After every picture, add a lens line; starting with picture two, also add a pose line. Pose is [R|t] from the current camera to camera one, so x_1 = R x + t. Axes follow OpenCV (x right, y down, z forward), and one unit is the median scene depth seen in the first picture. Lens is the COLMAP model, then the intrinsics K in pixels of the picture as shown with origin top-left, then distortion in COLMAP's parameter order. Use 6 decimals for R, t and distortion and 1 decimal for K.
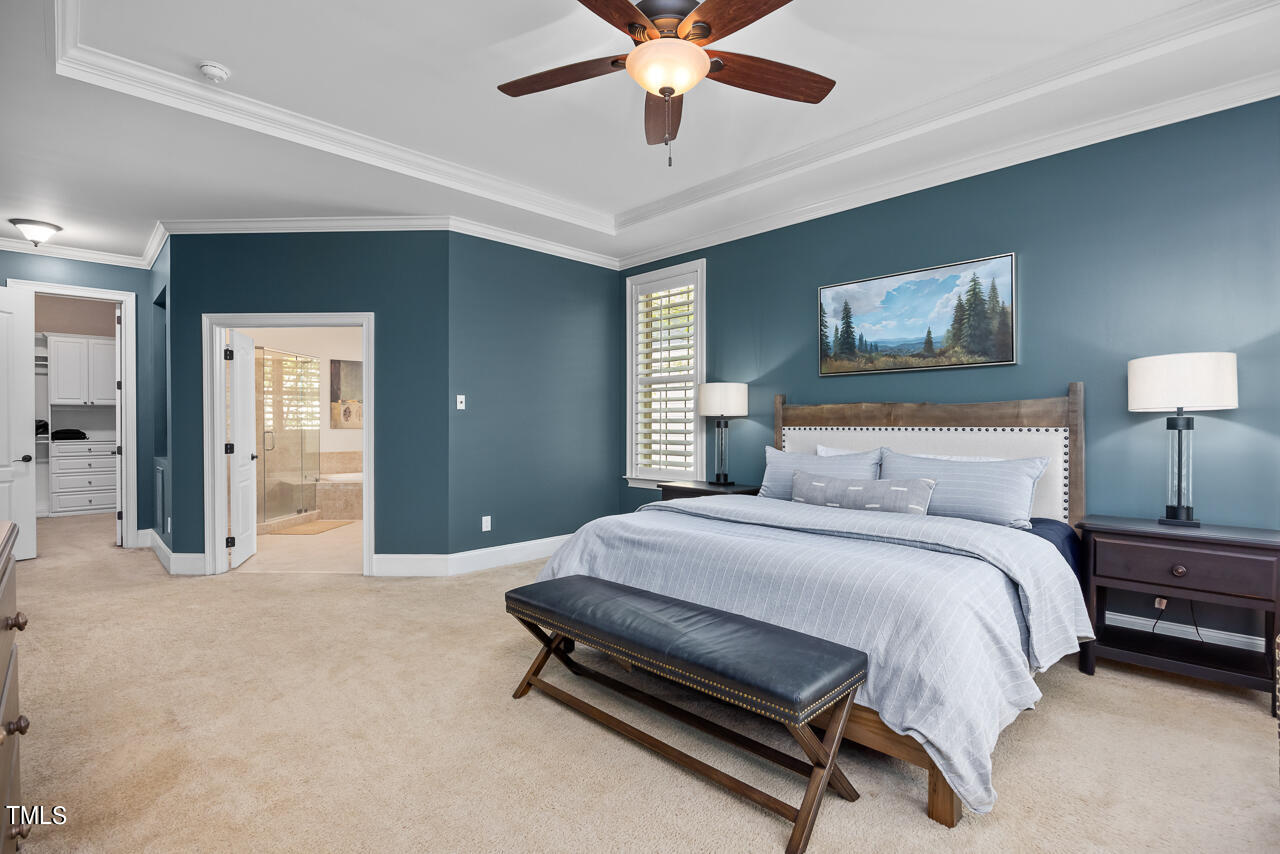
lens RADIAL K [[589.4, 0, 641.7], [0, 589.4, 430.1], [0, 0, 1]] dist [-0.025434, 0.000012]
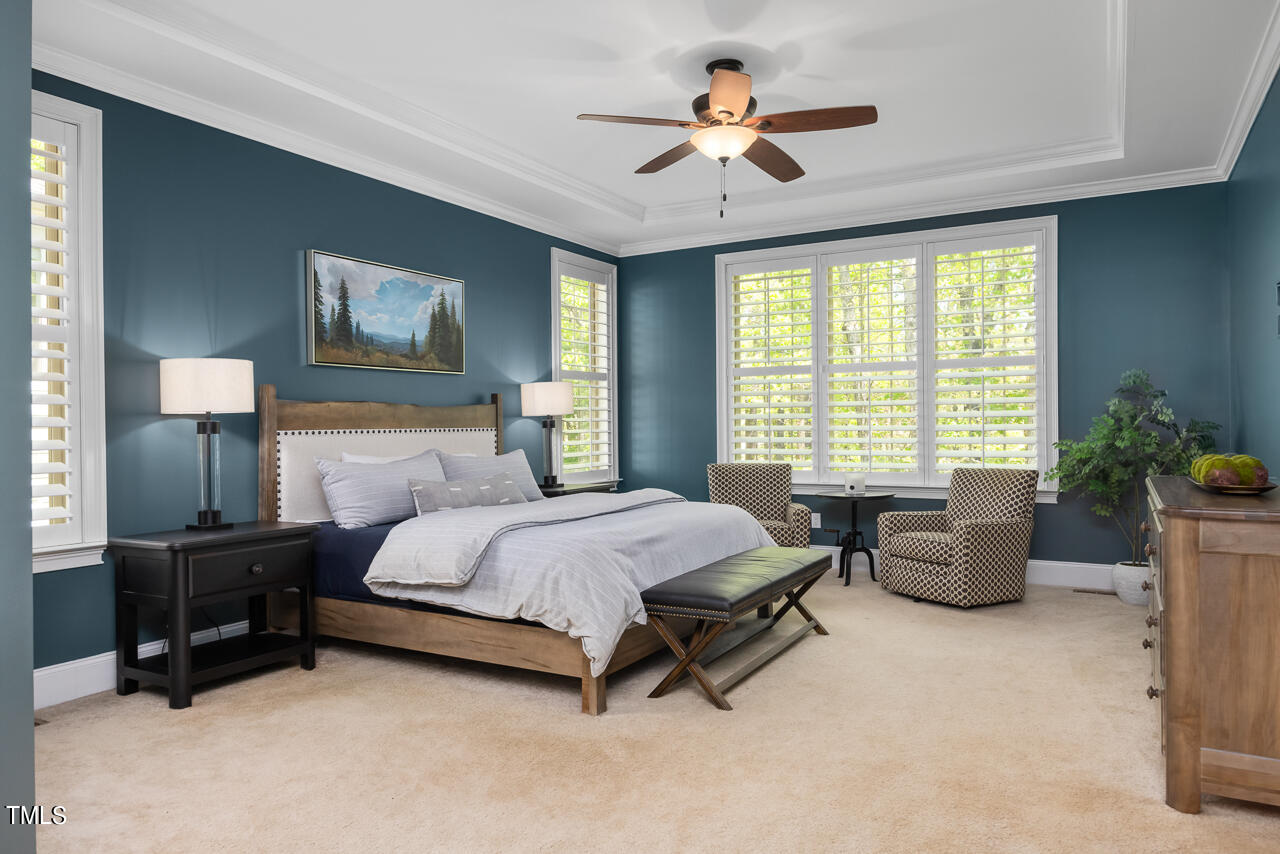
lens RADIAL K [[857.6, 0, 642.0], [0, 857.6, 425.0], [0, 0, 1]] dist [0.009686, 0.000511]
pose [[-0.280221, 0.001690, 0.959934, -0.935788], [0.020761, 0.999775, 0.004301, -0.008806], [-0.959711, 0.021135, -0.280193, 0.939065]]
